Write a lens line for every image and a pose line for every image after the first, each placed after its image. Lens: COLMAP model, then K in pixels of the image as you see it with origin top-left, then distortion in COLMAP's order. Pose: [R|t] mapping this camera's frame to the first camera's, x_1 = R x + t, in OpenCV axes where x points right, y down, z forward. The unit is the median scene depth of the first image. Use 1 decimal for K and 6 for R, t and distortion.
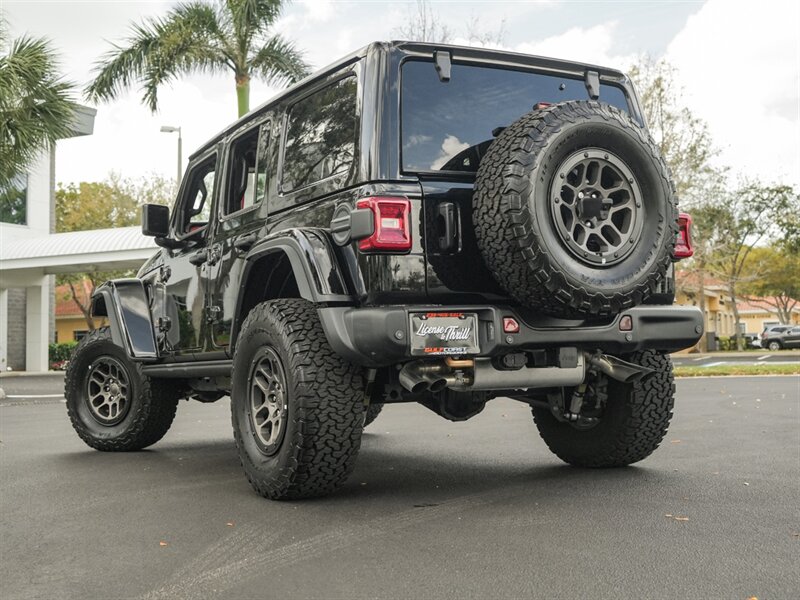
lens RADIAL K [[960.3, 0, 373.3], [0, 960.3, 260.6], [0, 0, 1]] dist [-0.005038, -0.007499]
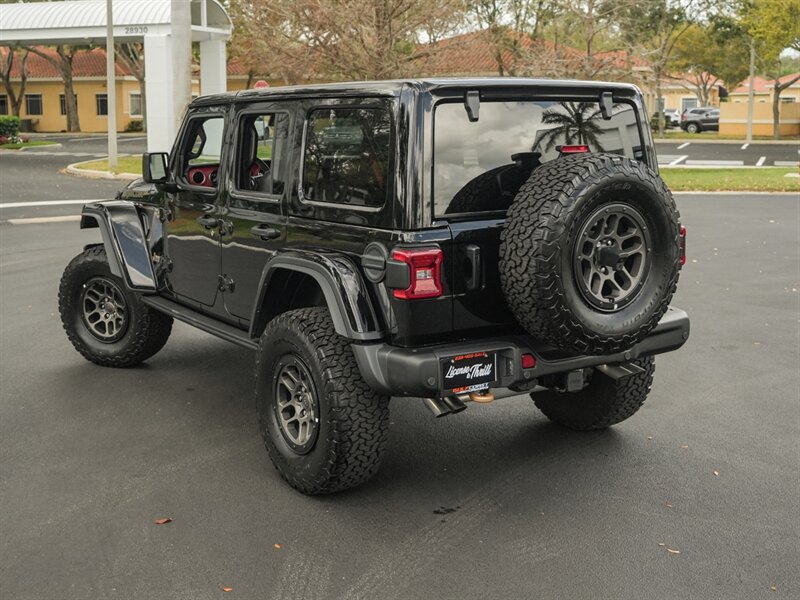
lens RADIAL K [[950.6, 0, 386.6], [0, 950.6, 246.0], [0, 0, 1]] dist [0.005110, 0.001425]
pose [[0.996327, 0.009603, 0.085093, -0.105395], [-0.027064, 0.978070, 0.206510, -0.264931], [-0.081244, -0.208054, 0.974737, -0.019590]]
